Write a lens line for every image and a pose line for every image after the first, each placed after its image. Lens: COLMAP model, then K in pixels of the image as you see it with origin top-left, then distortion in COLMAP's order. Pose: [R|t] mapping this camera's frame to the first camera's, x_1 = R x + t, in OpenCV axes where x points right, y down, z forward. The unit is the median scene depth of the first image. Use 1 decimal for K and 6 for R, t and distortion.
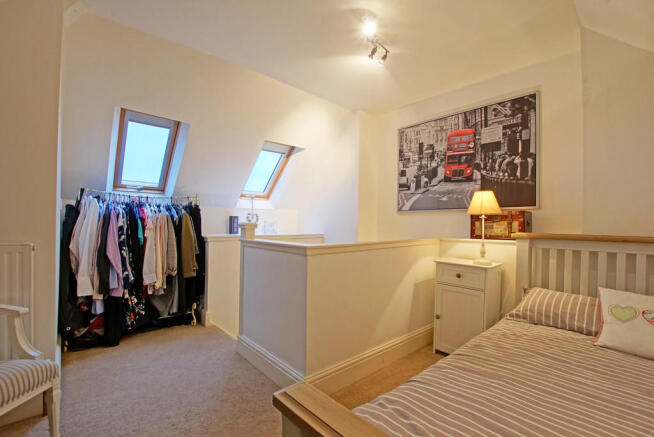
lens RADIAL K [[298.2, 0, 323.9], [0, 298.2, 222.7], [0, 0, 1]] dist [-0.026773, 0.000236]
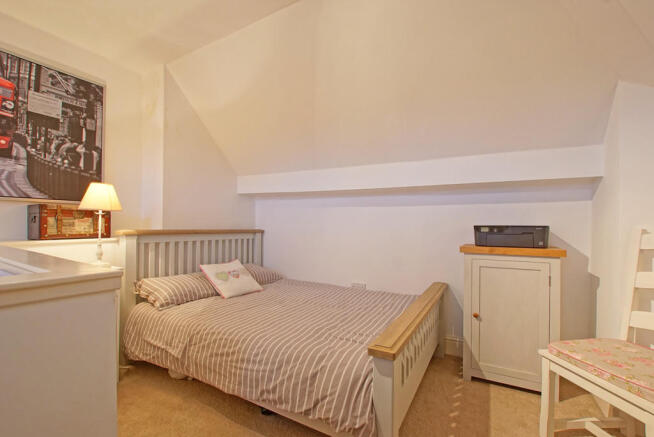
lens RADIAL K [[298.2, 0, 323.9], [0, 298.2, 222.7], [0, 0, 1]] dist [-0.026773, 0.000236]
pose [[-0.346244, -0.009227, 0.938099, -0.435741], [-0.017126, 0.999847, 0.003513, -0.004379], [-0.937988, -0.014849, -0.346349, 0.610566]]
